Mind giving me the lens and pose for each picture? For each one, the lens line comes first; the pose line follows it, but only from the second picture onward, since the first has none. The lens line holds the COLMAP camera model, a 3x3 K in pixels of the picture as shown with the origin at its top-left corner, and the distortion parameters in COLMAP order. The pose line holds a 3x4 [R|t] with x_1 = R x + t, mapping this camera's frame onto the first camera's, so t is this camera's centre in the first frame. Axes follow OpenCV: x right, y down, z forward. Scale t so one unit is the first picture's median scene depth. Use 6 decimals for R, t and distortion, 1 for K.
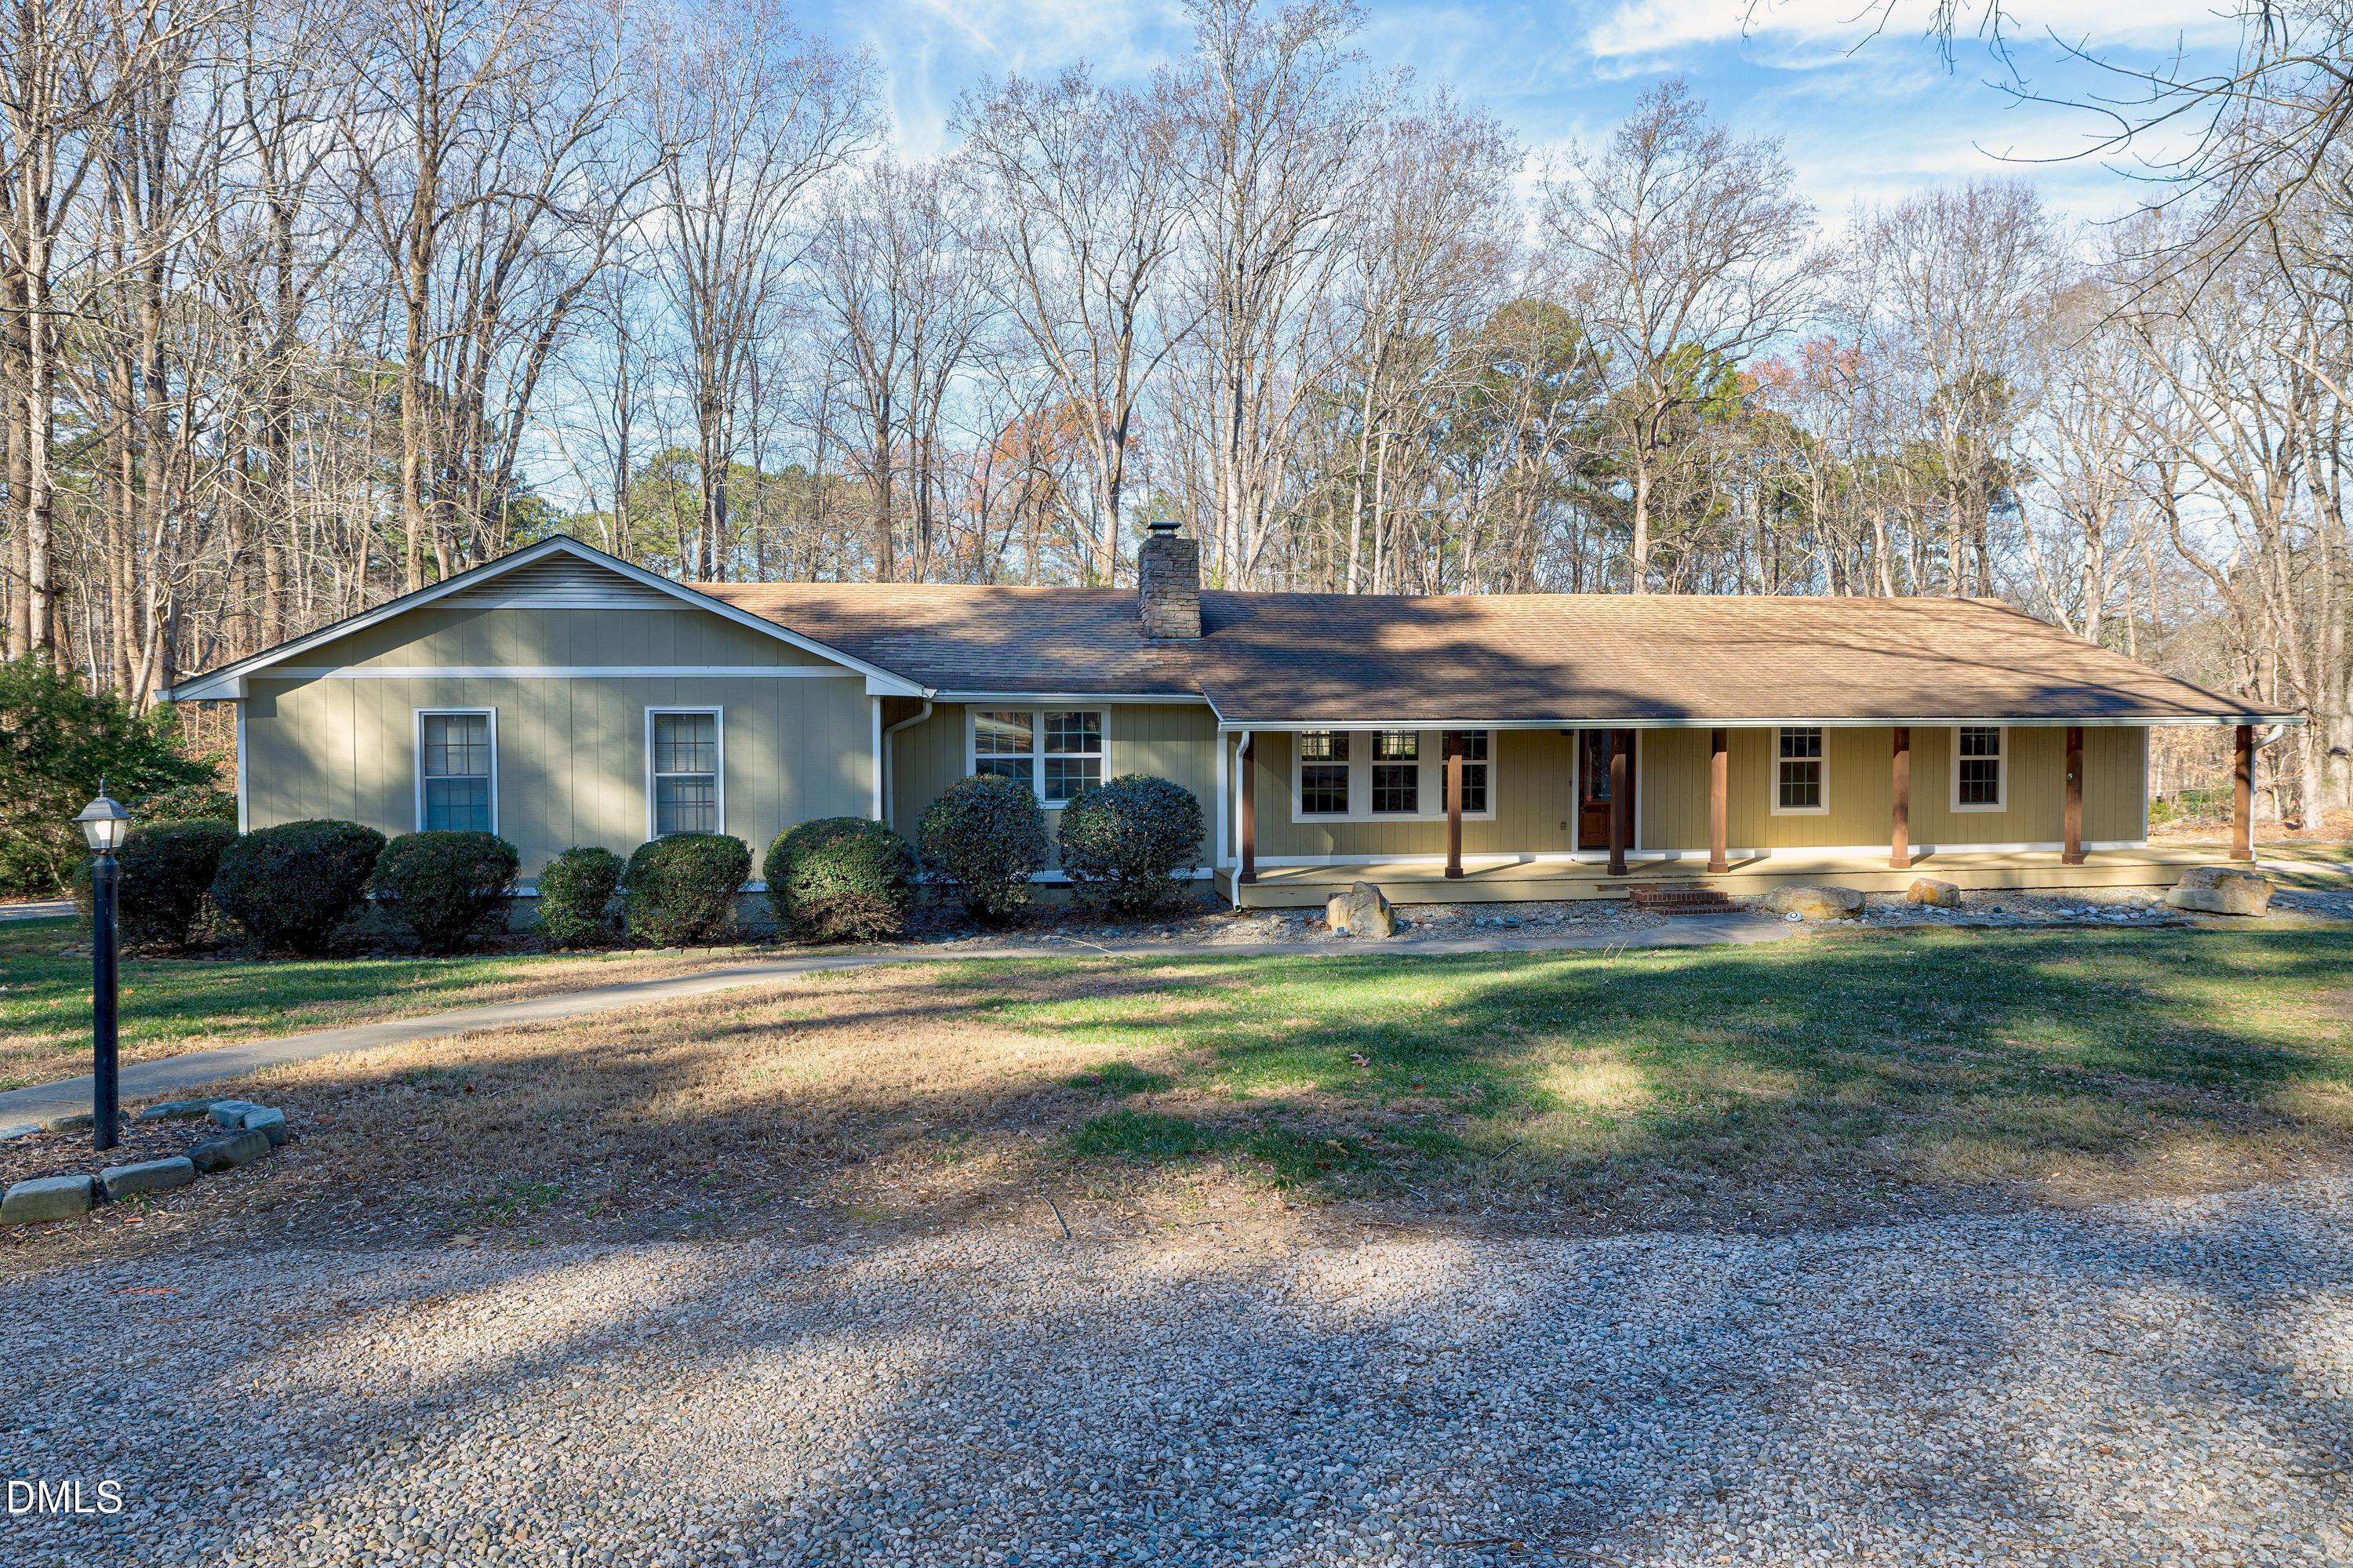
lens RADIAL K [[1426.7, 0, 1174.7], [0, 1426.7, 731.5], [0, 0, 1]] dist [0.000023, -0.001185]
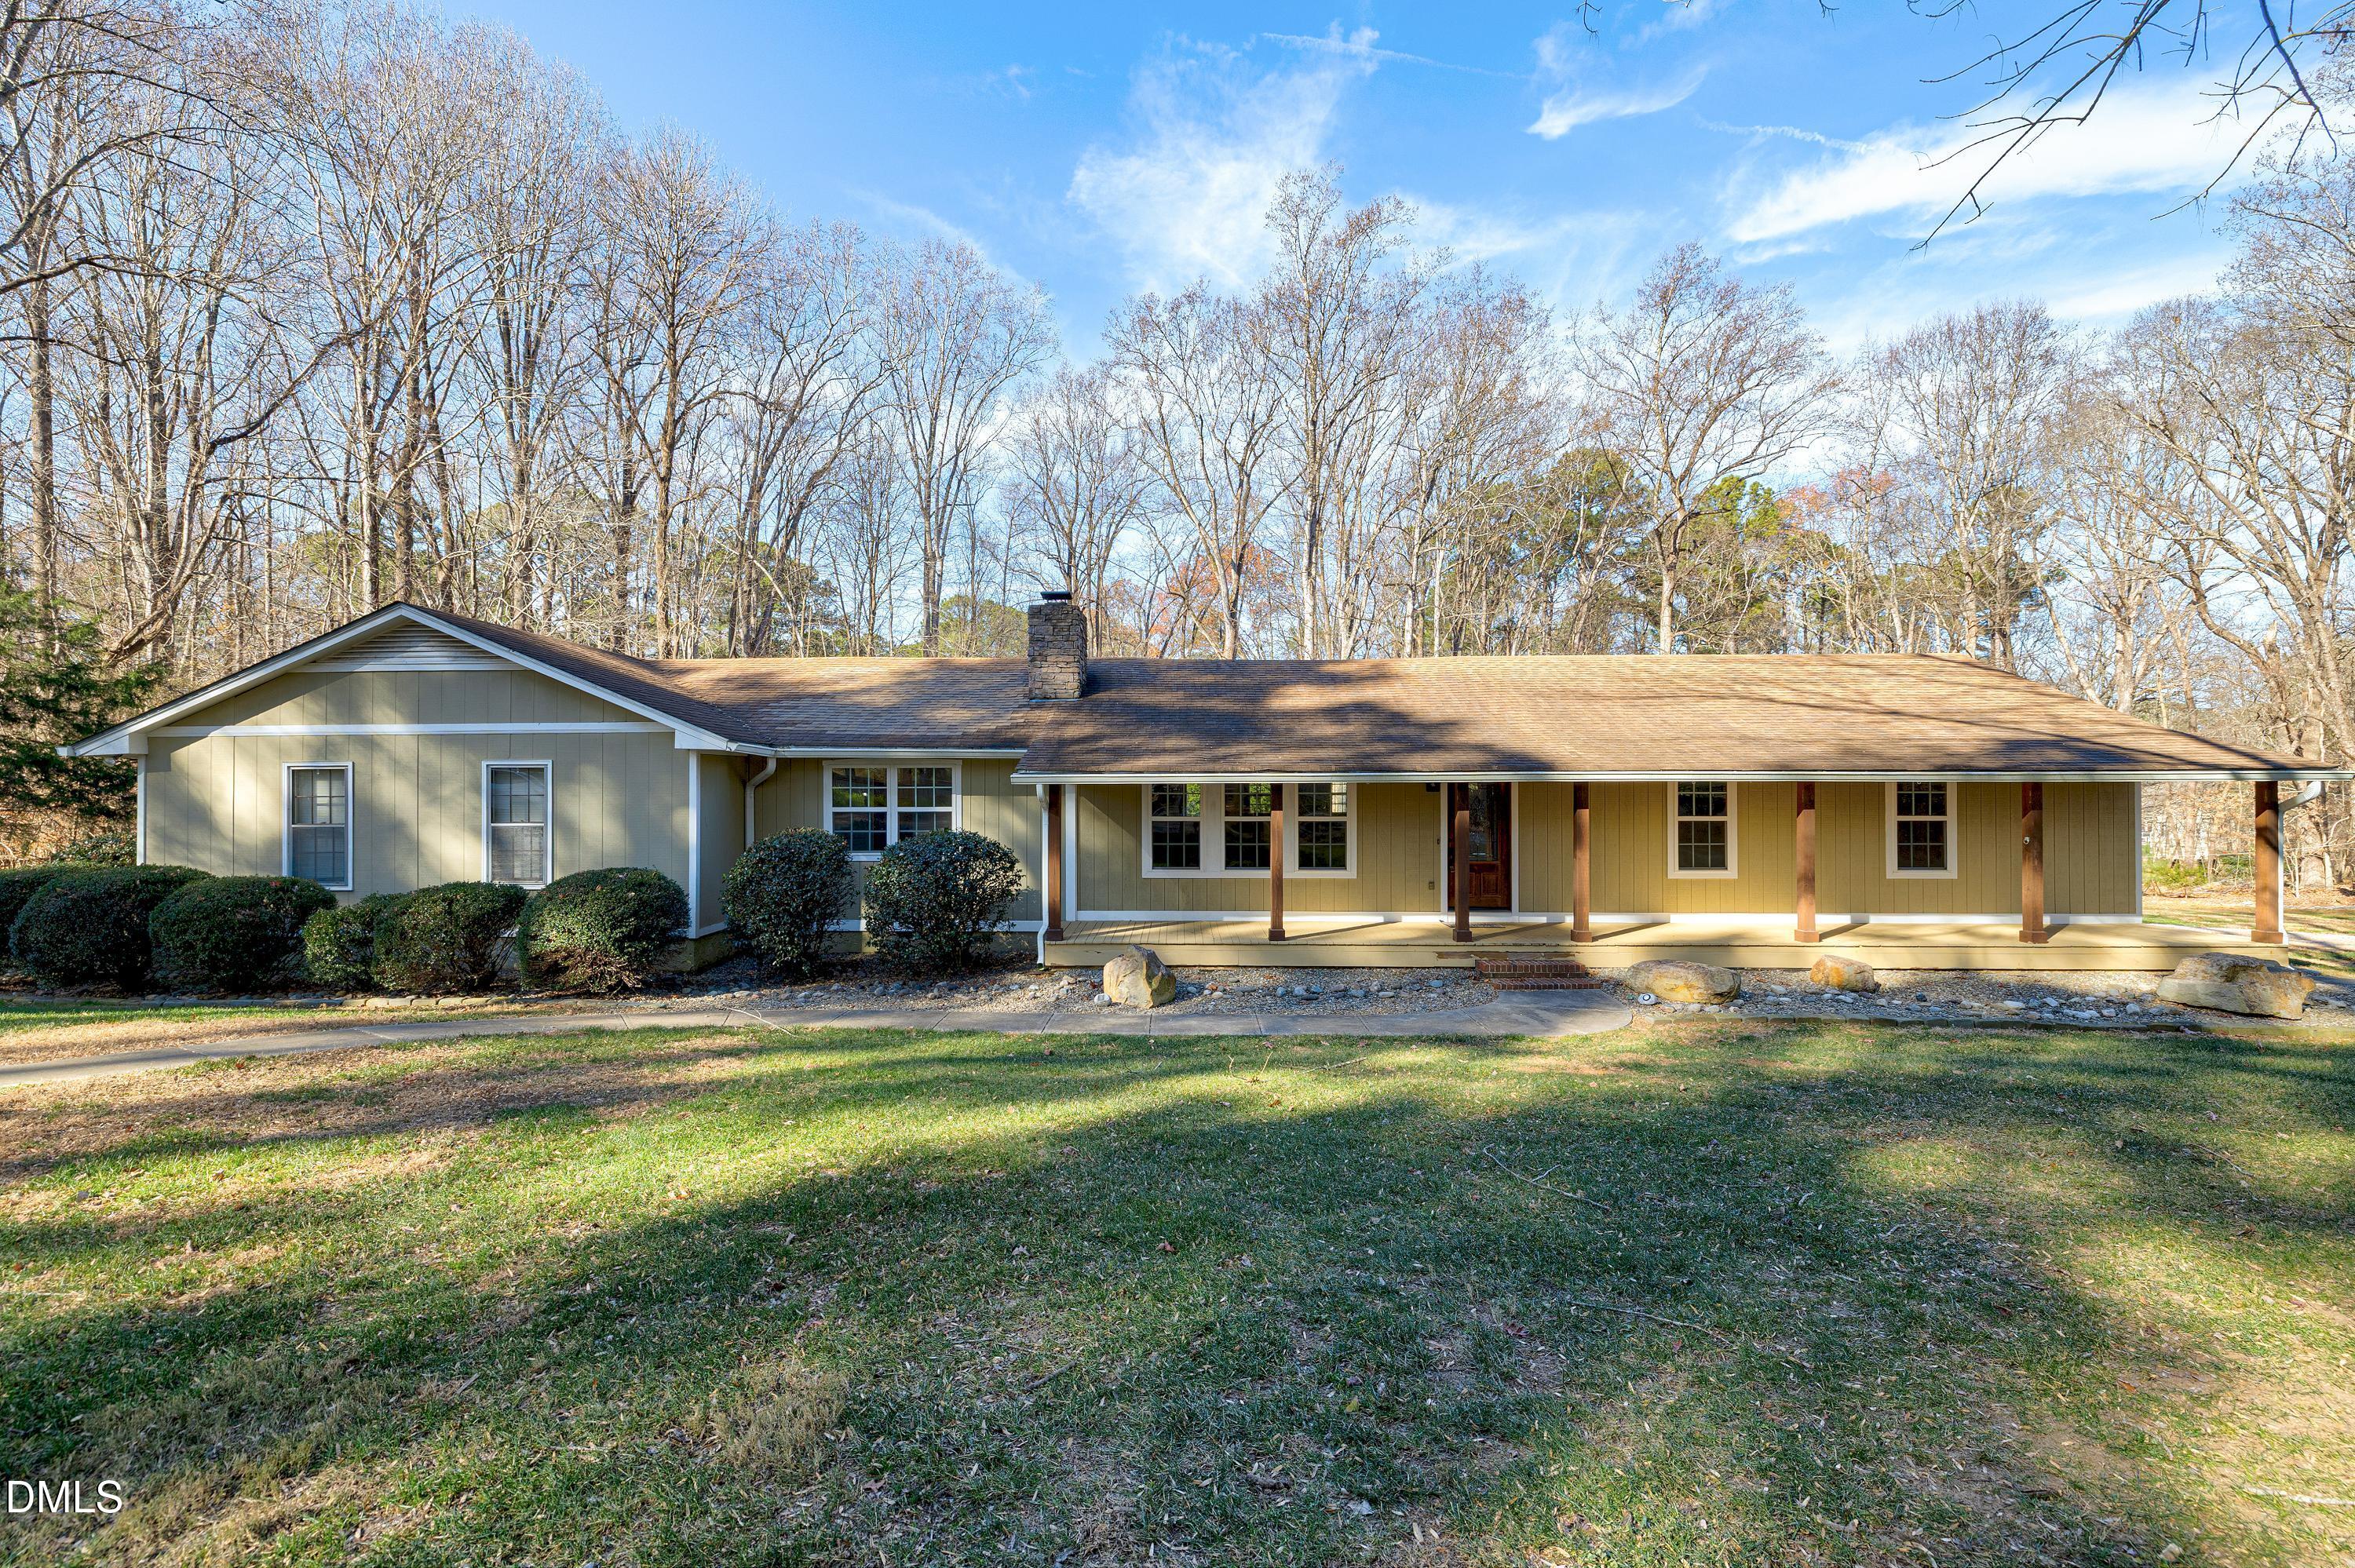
lens RADIAL K [[1011.0, 0, 1181.7], [0, 1011.0, 764.9], [0, 0, 1]] dist [0.002843, 0.000459]
pose [[0.982165, -0.003695, -0.187985, 0.232071], [-0.002903, 0.999390, -0.034811, 0.008751], [0.187999, 0.034736, 0.981555, 0.289945]]
